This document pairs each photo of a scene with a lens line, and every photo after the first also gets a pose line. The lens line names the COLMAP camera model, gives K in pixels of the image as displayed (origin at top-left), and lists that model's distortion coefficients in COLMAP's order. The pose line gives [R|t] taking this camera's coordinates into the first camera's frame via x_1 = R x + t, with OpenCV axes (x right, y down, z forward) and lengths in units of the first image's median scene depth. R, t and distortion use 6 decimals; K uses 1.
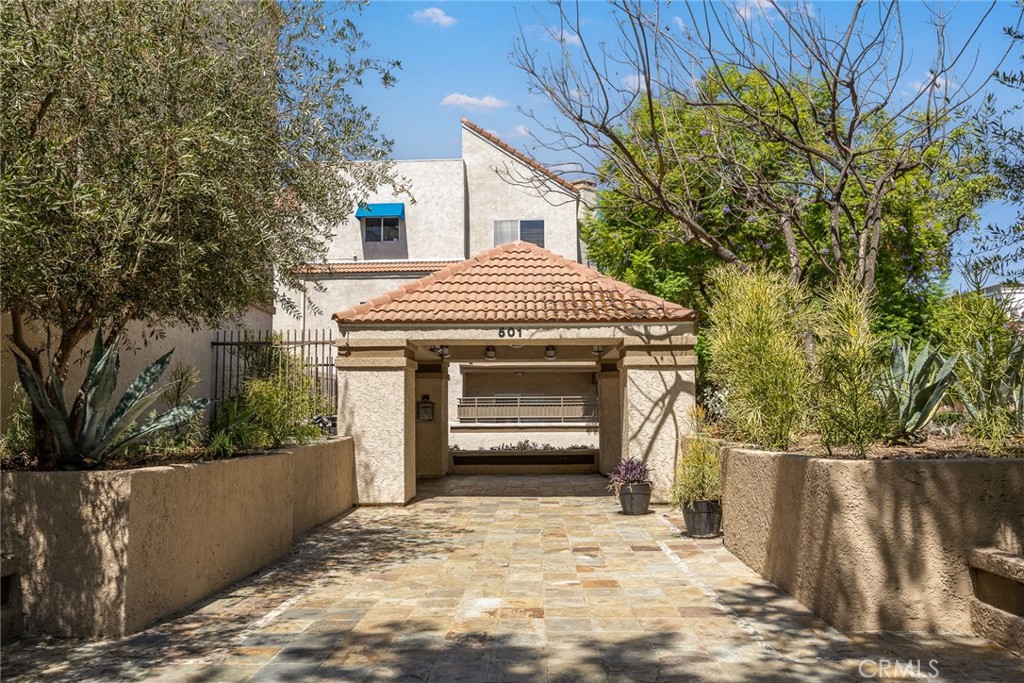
lens RADIAL K [[720.5, 0, 512.0], [0, 720.5, 341.5], [0, 0, 1]] dist [-0.005559, -0.004685]
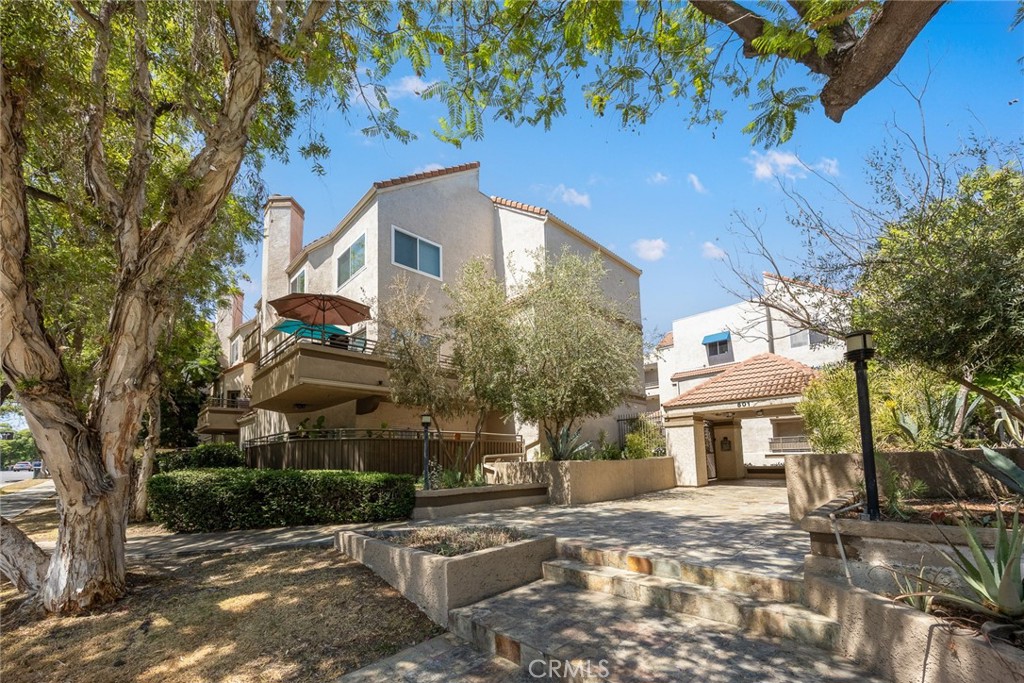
lens RADIAL K [[357.9, 0, 512.0], [0, 357.9, 341.5], [0, 0, 1]] dist [-0.005889, 0.000011]
pose [[0.727998, -0.220888, -0.649021, 0.217098], [0.086223, 0.968657, -0.232958, -0.005624], [0.680136, 0.113632, 0.724226, -0.230128]]
